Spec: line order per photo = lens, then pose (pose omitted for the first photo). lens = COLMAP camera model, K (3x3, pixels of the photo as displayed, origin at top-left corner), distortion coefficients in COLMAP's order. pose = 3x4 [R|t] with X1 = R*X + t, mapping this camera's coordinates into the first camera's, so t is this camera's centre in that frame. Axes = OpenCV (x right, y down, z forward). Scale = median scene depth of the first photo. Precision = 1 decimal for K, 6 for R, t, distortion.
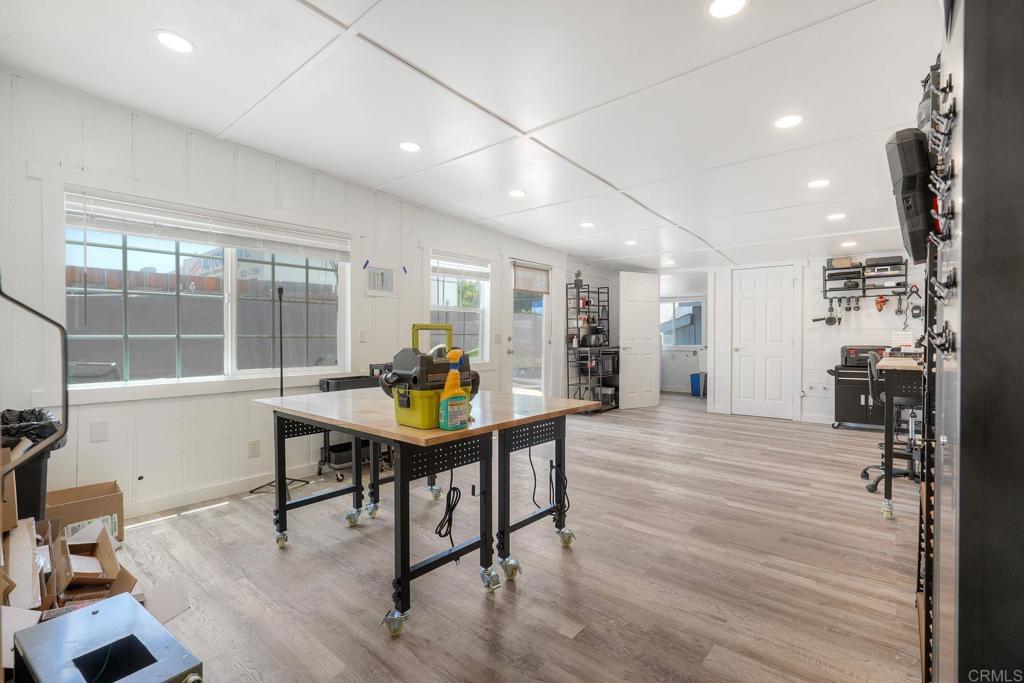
lens RADIAL K [[470.9, 0, 526.3], [0, 470.9, 340.4], [0, 0, 1]] dist [-0.011693, 0.000132]
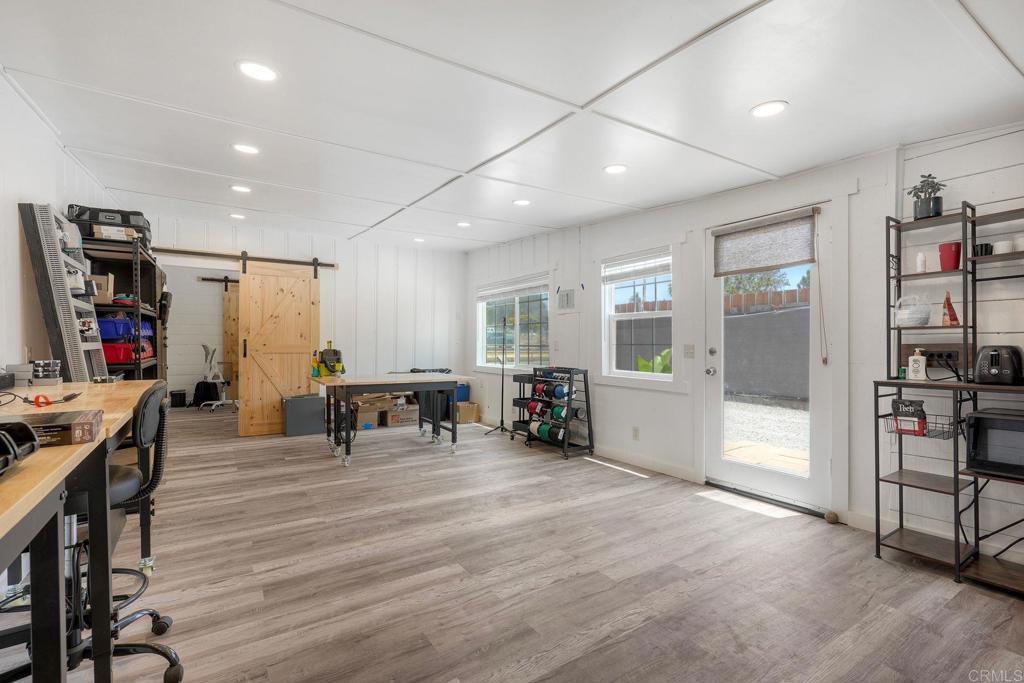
lens RADIAL K [[470.9, 0, 504.6], [0, 470.9, 343.3], [0, 0, 1]] dist [-0.011693, 0.000132]
pose [[-0.334214, 0.000918, -0.942497, 0.601165], [-0.011529, 0.999921, 0.005062, -0.012877], [0.942427, 0.012558, -0.334177, 0.836666]]
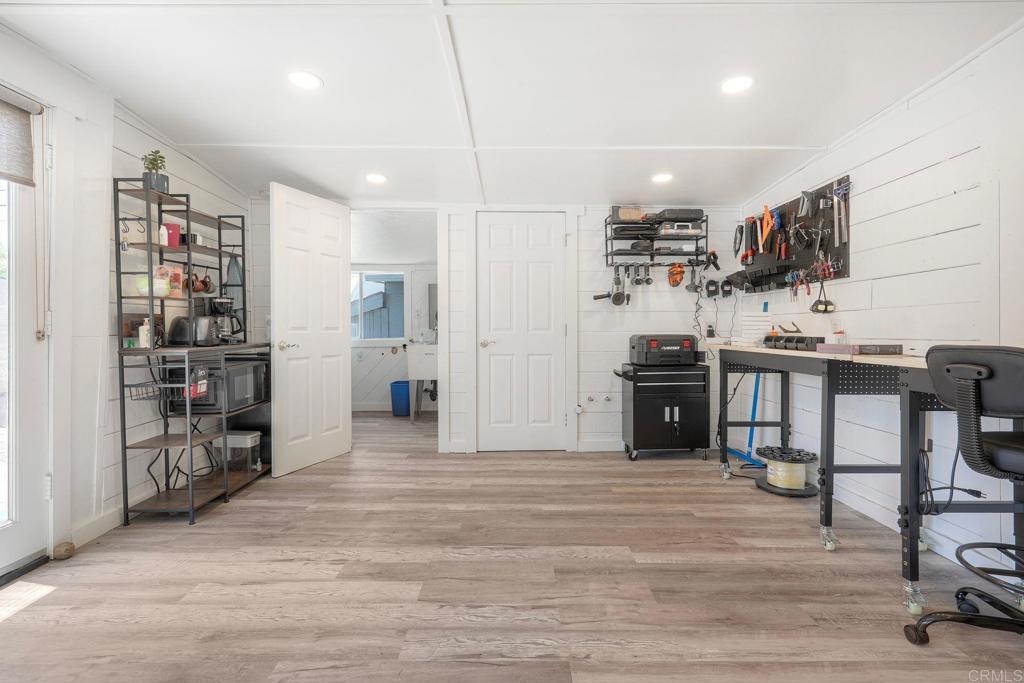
lens RADIAL K [[470.9, 0, 514.4], [0, 470.9, 333.1], [0, 0, 1]] dist [-0.011693, 0.000132]
pose [[0.778509, -0.008925, 0.627570, 0.101860], [0.009881, 0.999949, 0.001963, 0.004749], [-0.627555, 0.004672, 0.778558, 0.527970]]
